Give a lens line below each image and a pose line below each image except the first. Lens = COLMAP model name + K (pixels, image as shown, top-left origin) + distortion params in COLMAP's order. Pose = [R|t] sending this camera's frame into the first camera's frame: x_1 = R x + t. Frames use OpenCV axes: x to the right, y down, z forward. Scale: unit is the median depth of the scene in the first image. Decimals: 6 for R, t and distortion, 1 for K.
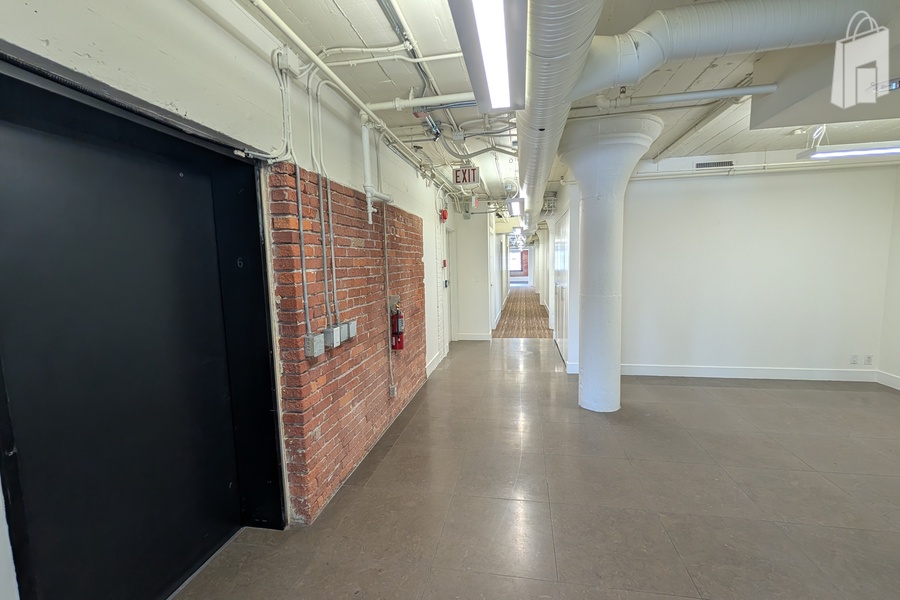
lens RADIAL K [[386.0, 0, 451.5], [0, 386.0, 305.0], [0, 0, 1]] dist [-0.001393, 0.000313]
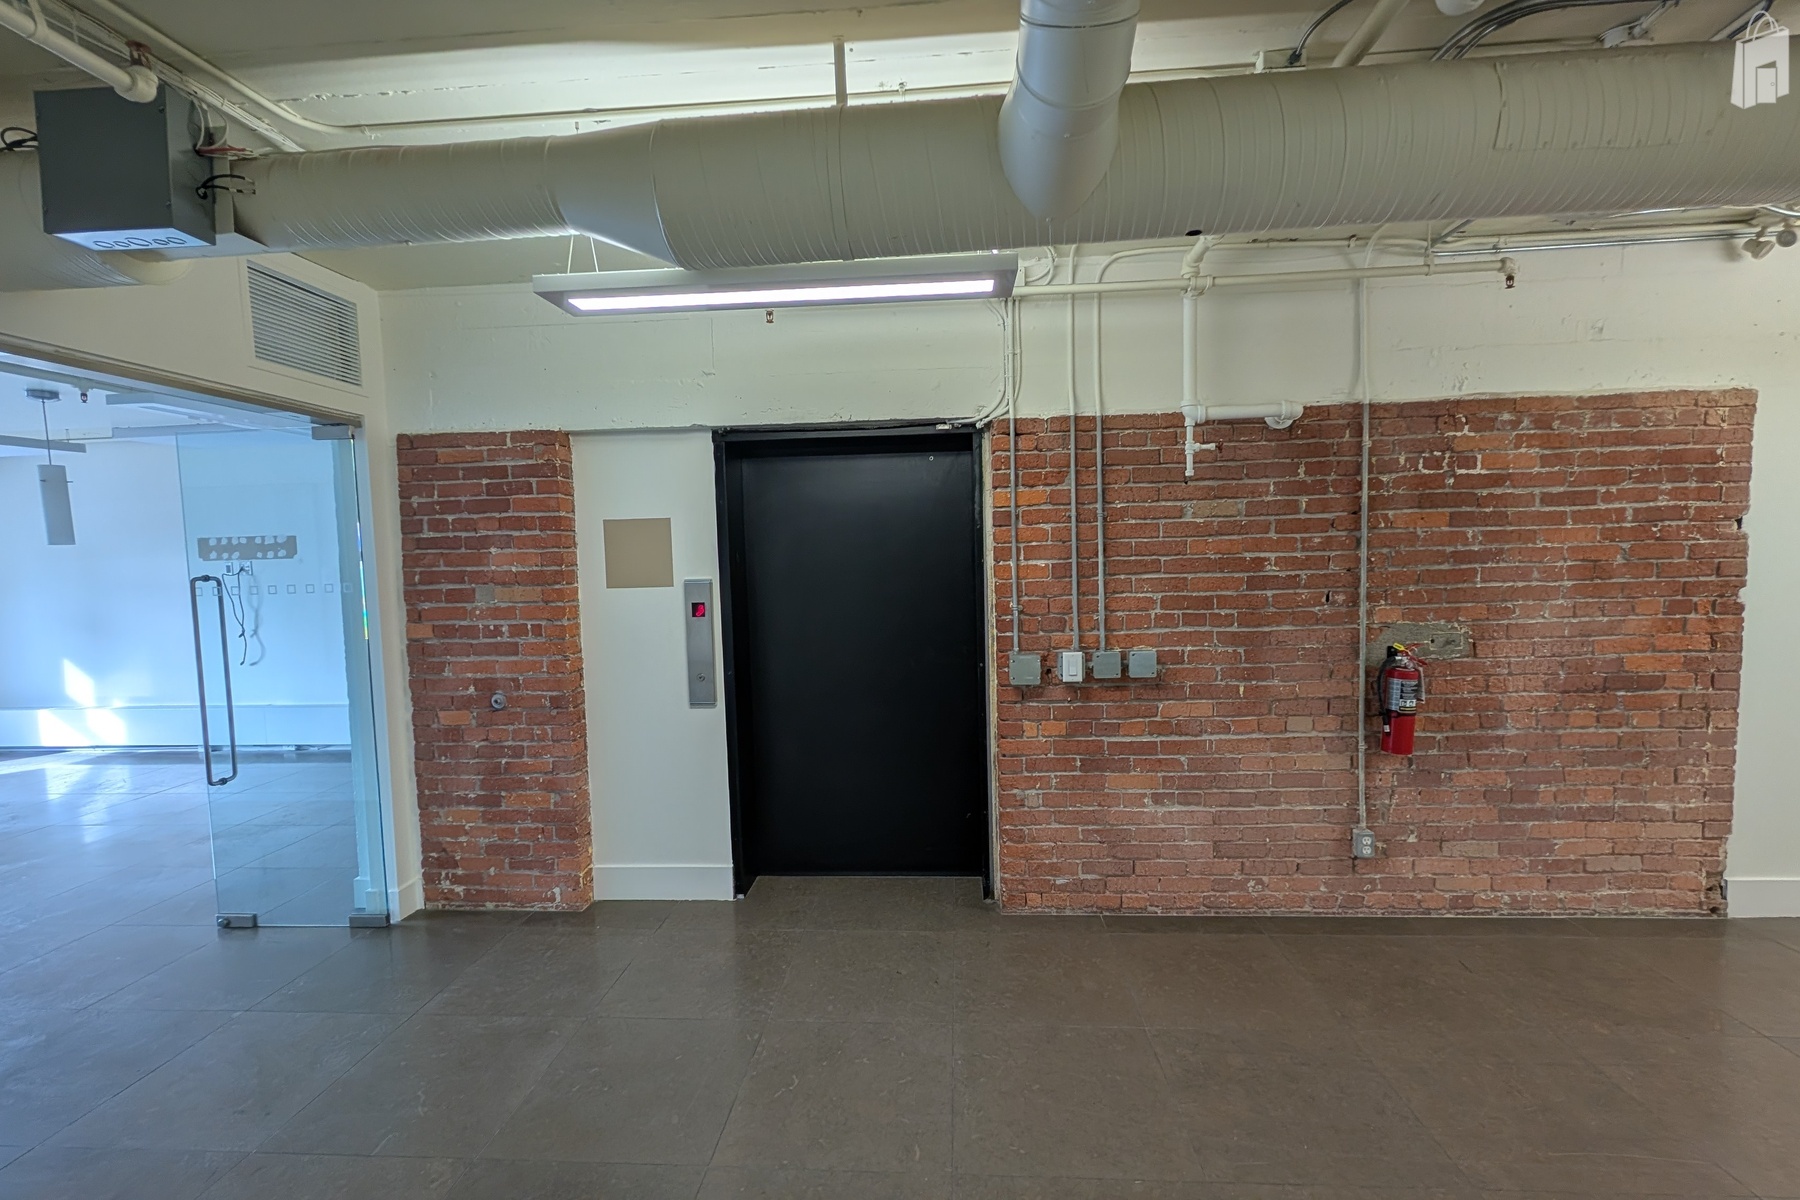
lens RADIAL K [[772.1, 0, 903.0], [0, 772.1, 609.9], [0, 0, 1]] dist [-0.001393, 0.000313]
pose [[0.119650, 0.086873, -0.989008, 0.800931], [-0.084864, 0.993413, 0.076993, -0.073231], [0.989182, 0.074719, 0.126235, 0.483351]]
